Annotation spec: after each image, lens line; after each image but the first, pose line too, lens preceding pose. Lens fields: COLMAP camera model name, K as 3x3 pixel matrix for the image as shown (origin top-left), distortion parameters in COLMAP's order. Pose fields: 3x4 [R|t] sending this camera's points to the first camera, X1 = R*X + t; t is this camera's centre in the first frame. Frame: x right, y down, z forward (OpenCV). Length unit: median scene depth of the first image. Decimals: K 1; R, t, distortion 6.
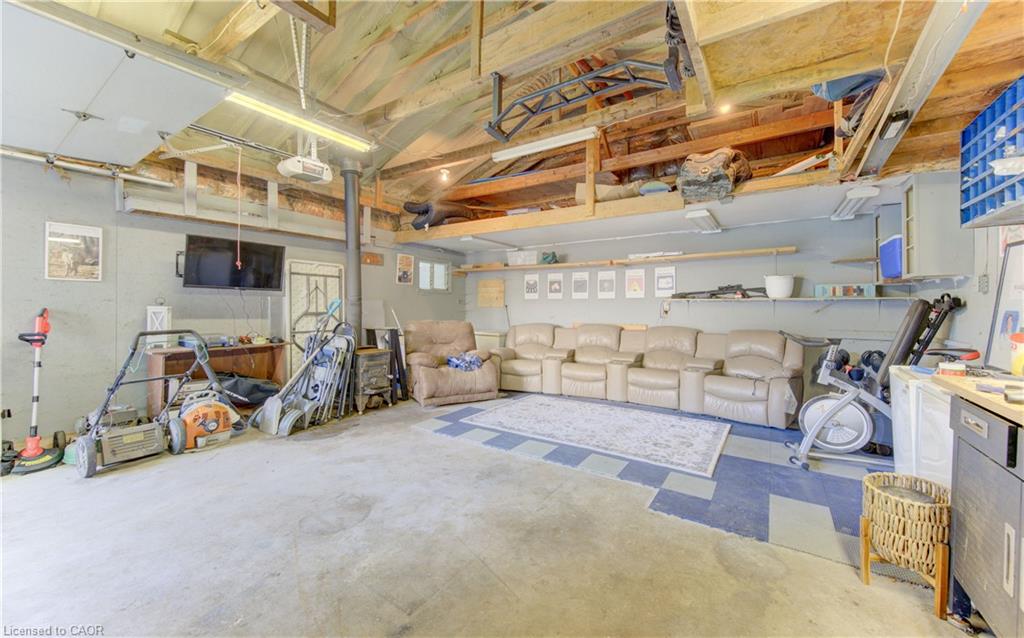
lens RADIAL K [[386.3, 0, 513.7], [0, 386.3, 303.2], [0, 0, 1]] dist [-0.000900, -0.000232]
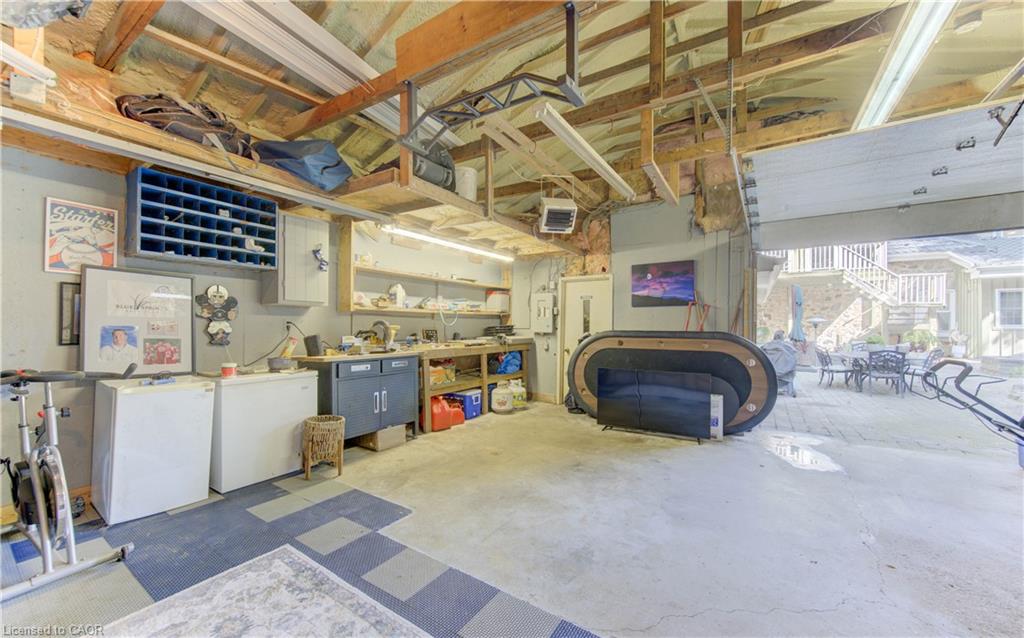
lens RADIAL K [[377.7, 0, 495.9], [0, 377.7, 323.6], [0, 0, 1]] dist [-0.000045, -0.000047]
pose [[-0.999400, -0.011612, 0.032644, 0.066752], [-0.012083, 0.999825, -0.014268, 0.011621], [-0.032472, -0.014654, -0.999365, 1.565514]]
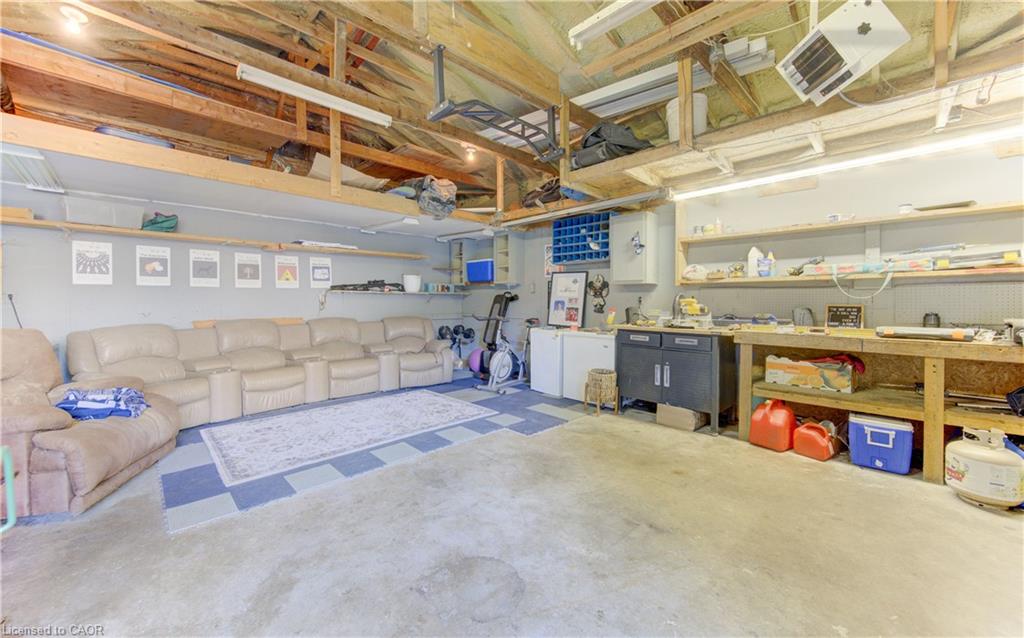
lens RADIAL K [[386.3, 0, 513.7], [0, 386.3, 303.2], [0, 0, 1]] dist [-0.000900, -0.000232]
pose [[0.206219, -0.011658, 0.978436, -0.834630], [-0.010546, 0.999844, 0.014136, 0.004861], [-0.978449, -0.013233, 0.206064, 0.575560]]
